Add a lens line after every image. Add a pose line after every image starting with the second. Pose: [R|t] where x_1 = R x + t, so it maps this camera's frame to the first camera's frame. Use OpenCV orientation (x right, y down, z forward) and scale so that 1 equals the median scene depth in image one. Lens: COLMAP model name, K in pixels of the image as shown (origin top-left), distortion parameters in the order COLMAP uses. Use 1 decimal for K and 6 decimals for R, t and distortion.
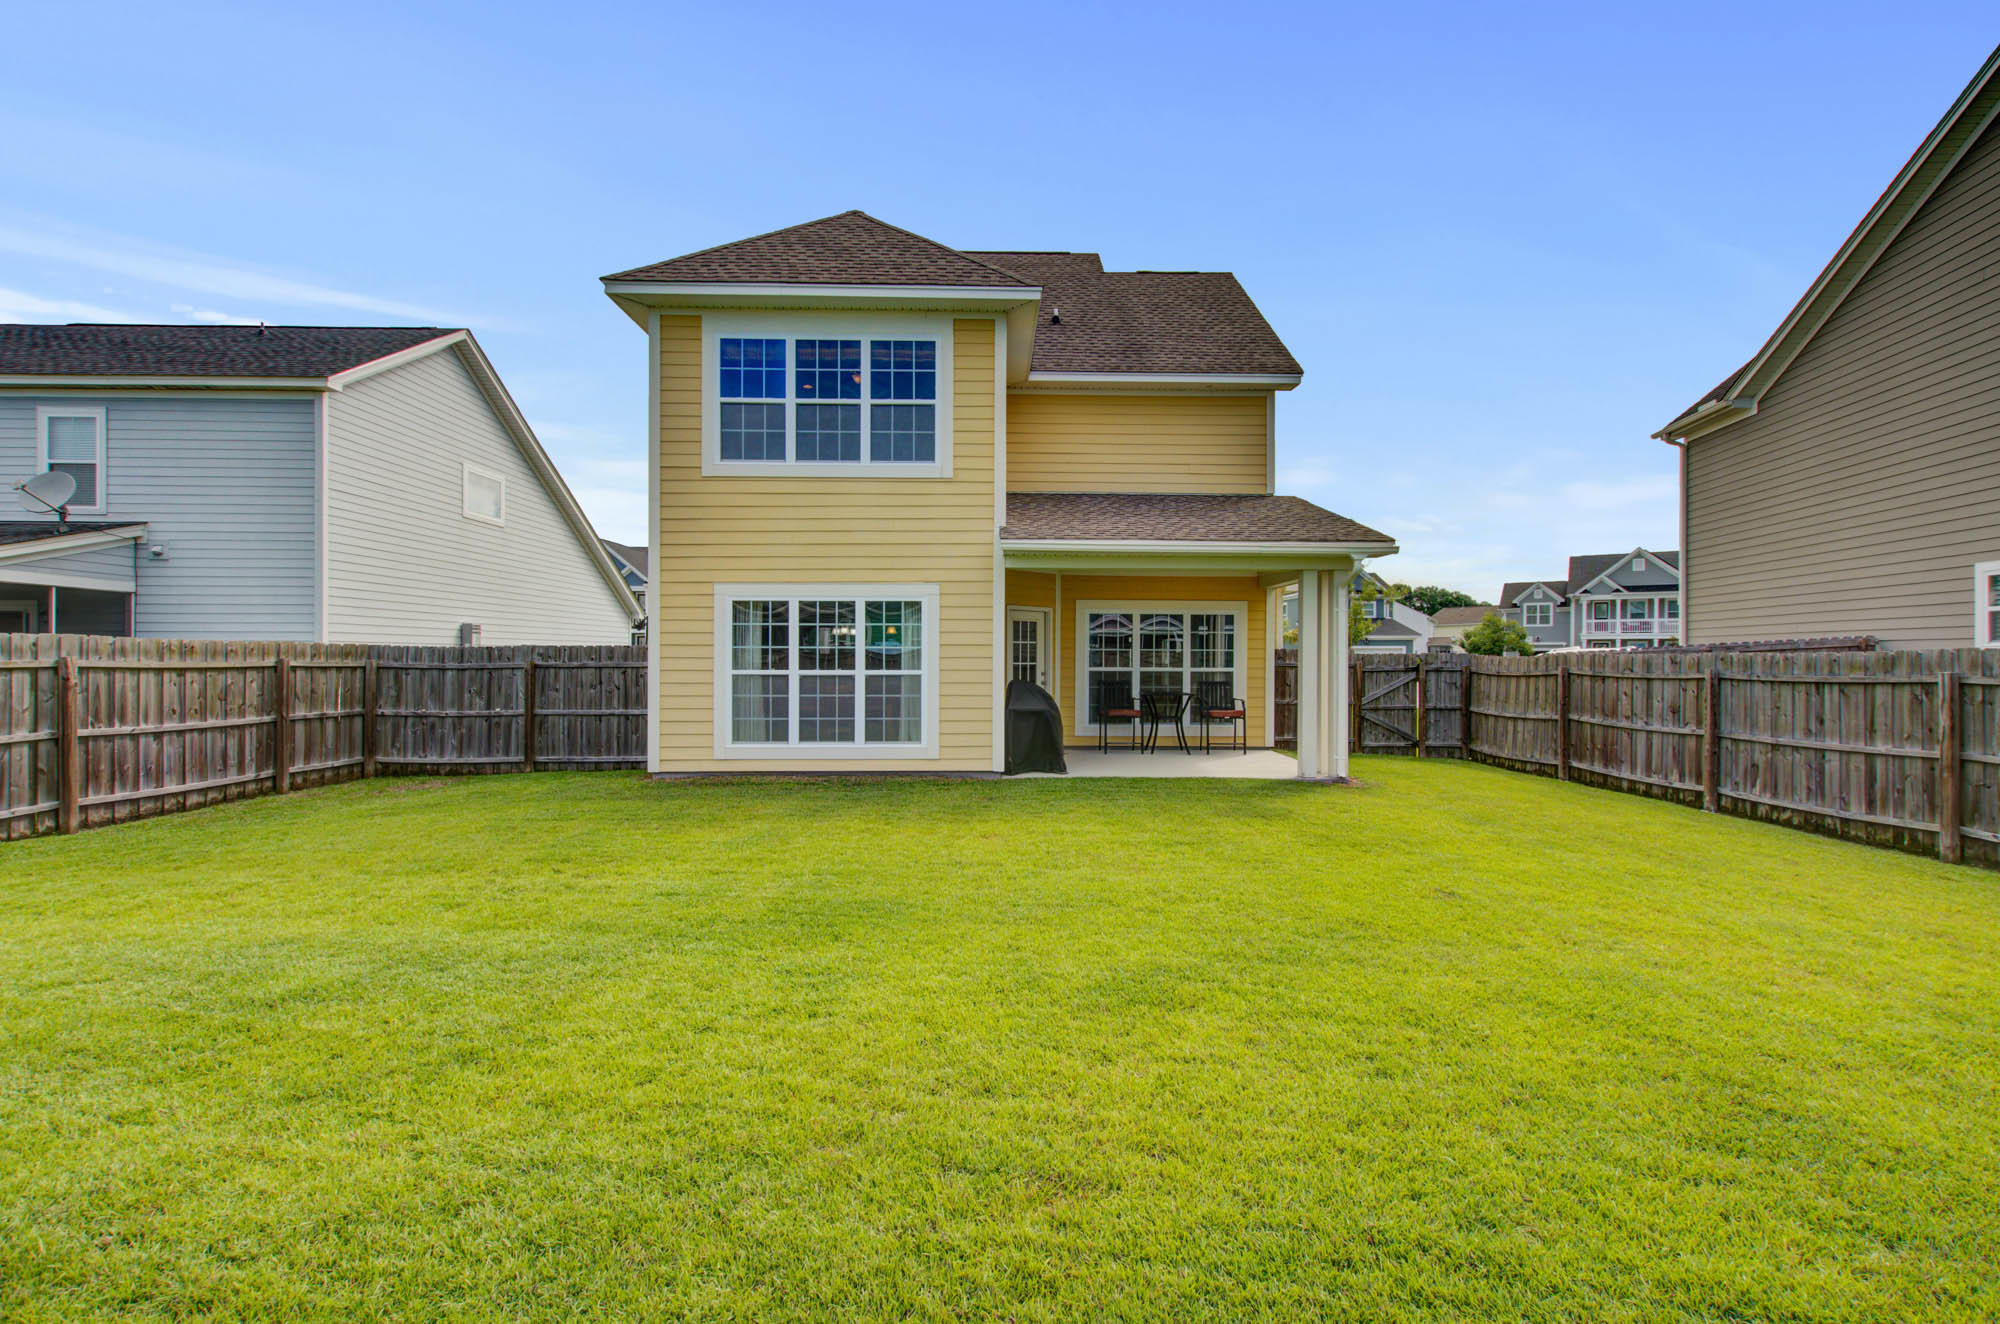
lens RADIAL K [[897.6, 0, 1019.0], [0, 897.6, 657.9], [0, 0, 1]] dist [0.001522, -0.000249]
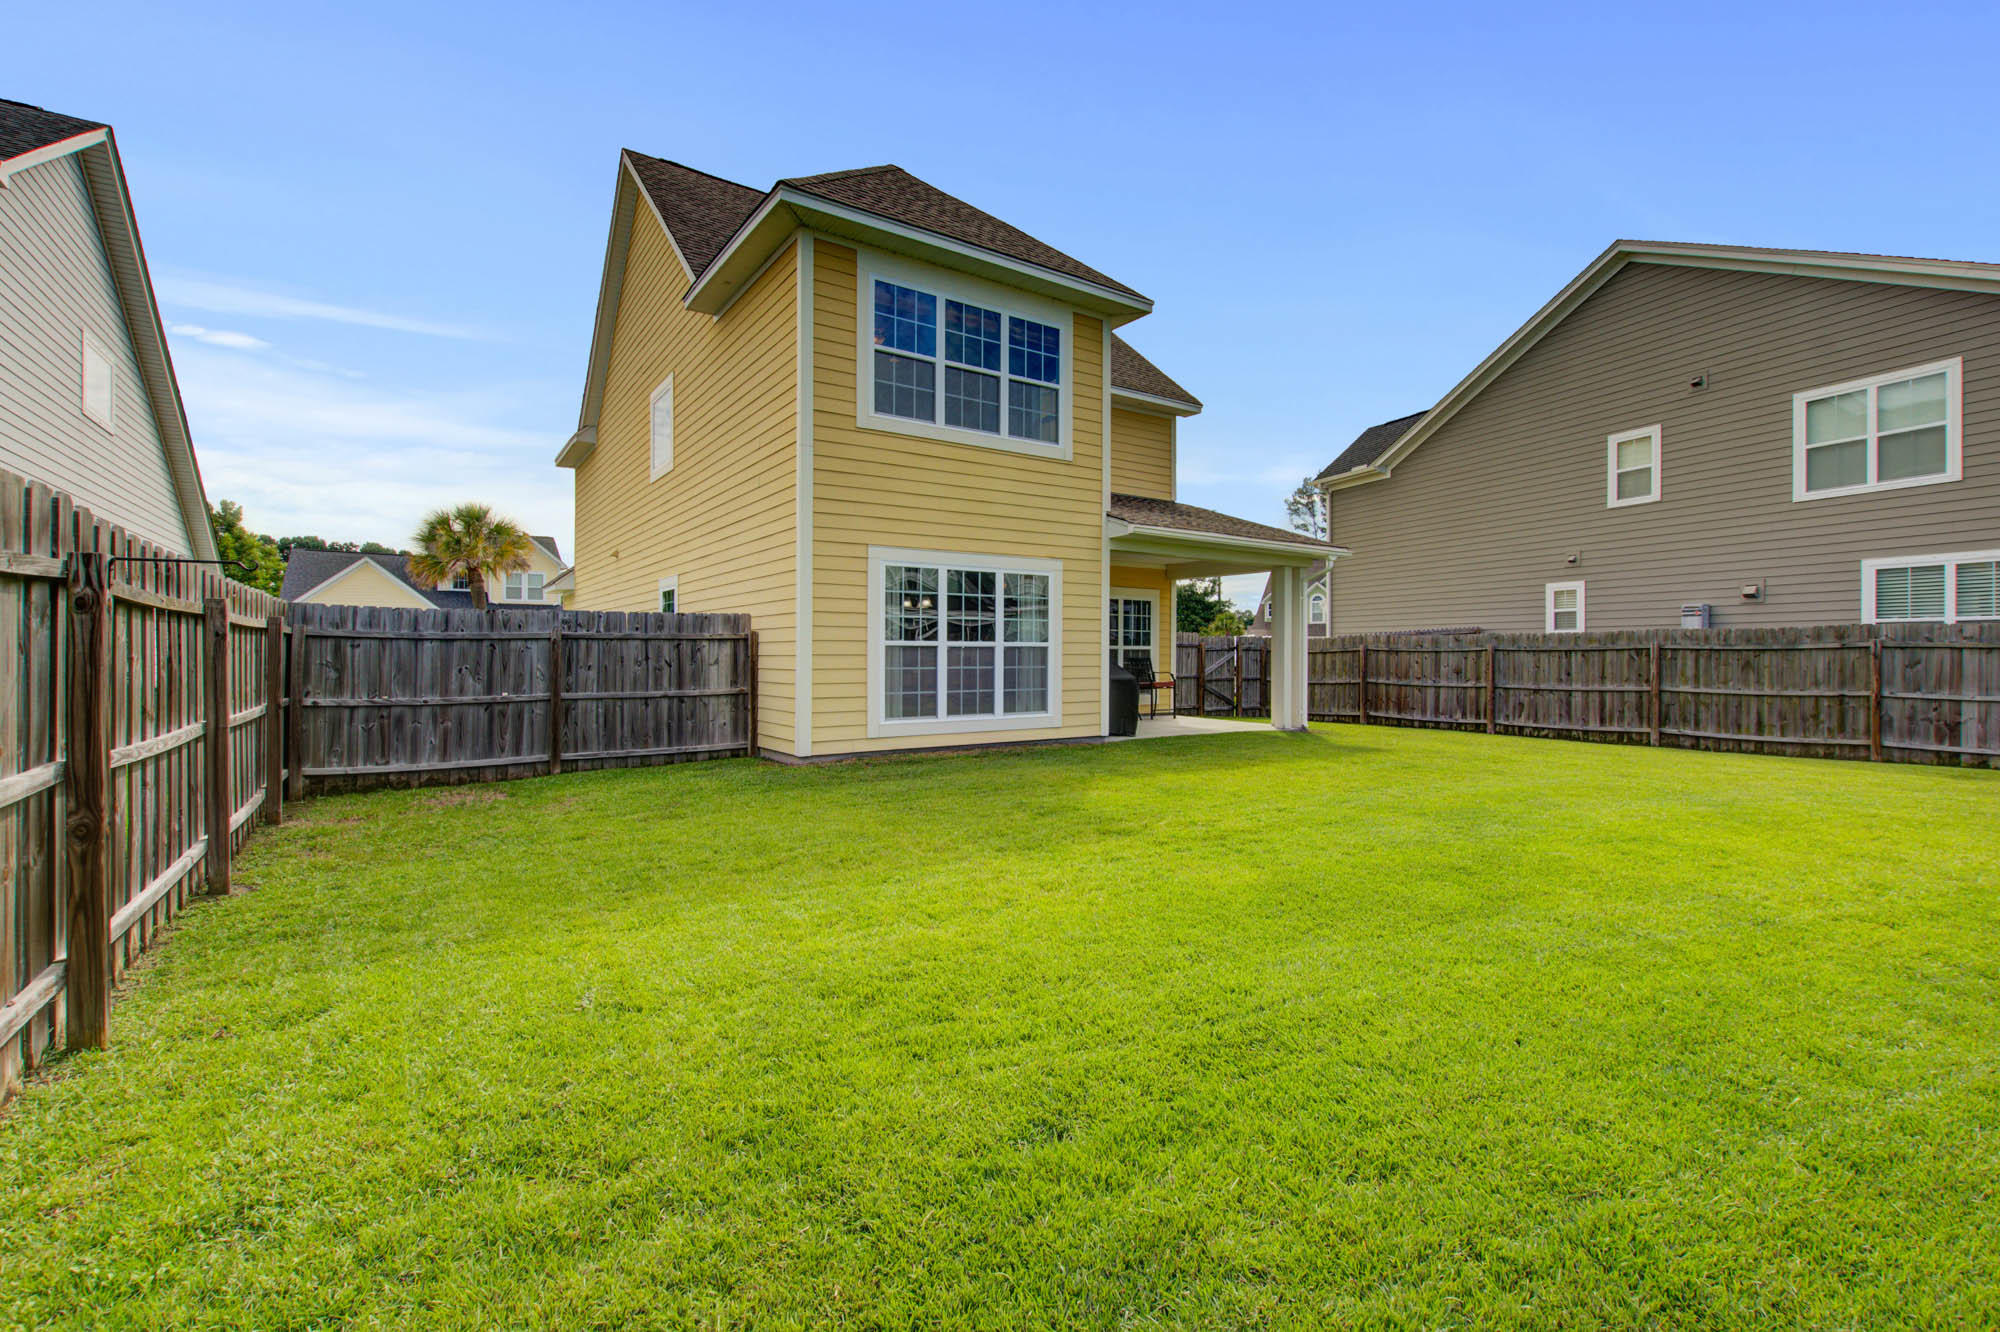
lens RADIAL K [[885.4, 0, 1033.2], [0, 885.4, 653.5], [0, 0, 1]] dist [0.001560, -0.000039]
pose [[0.831565, -0.000913, 0.555427, -0.694538], [0.000633, 1.000000, 0.000695, 0.025995], [-0.555428, -0.000227, 0.831565, 0.154812]]
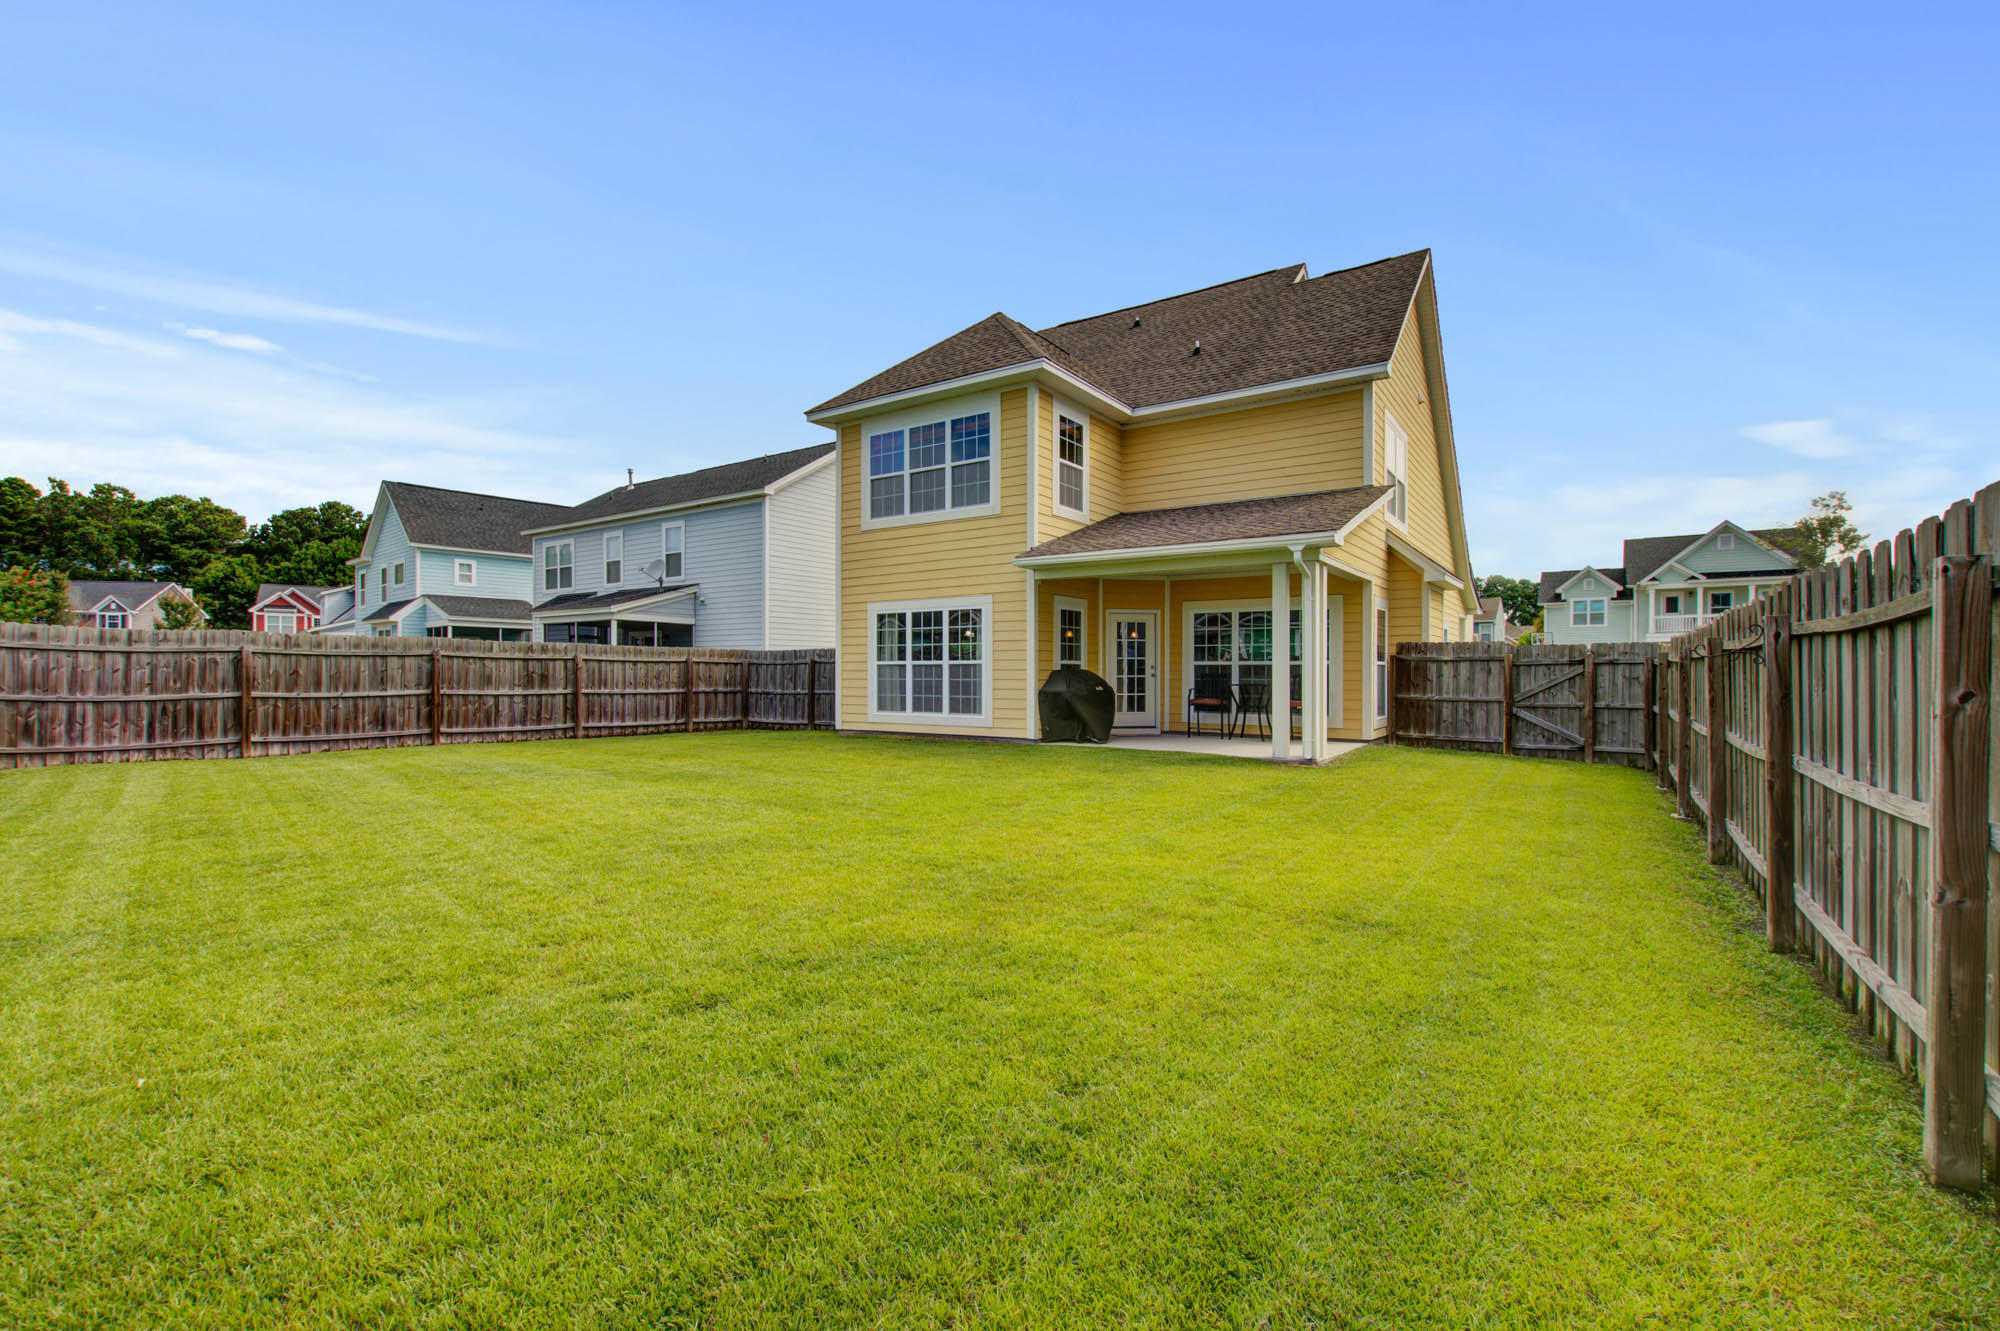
lens RADIAL K [[887.9, 0, 993.2], [0, 887.9, 672.8], [0, 0, 1]] dist [-0.002025, -0.000066]
pose [[0.799208, -0.001352, -0.601053, 0.697794], [-0.000344, 0.999996, -0.002705, 0.035675], [0.601054, 0.002369, 0.799205, -0.043386]]
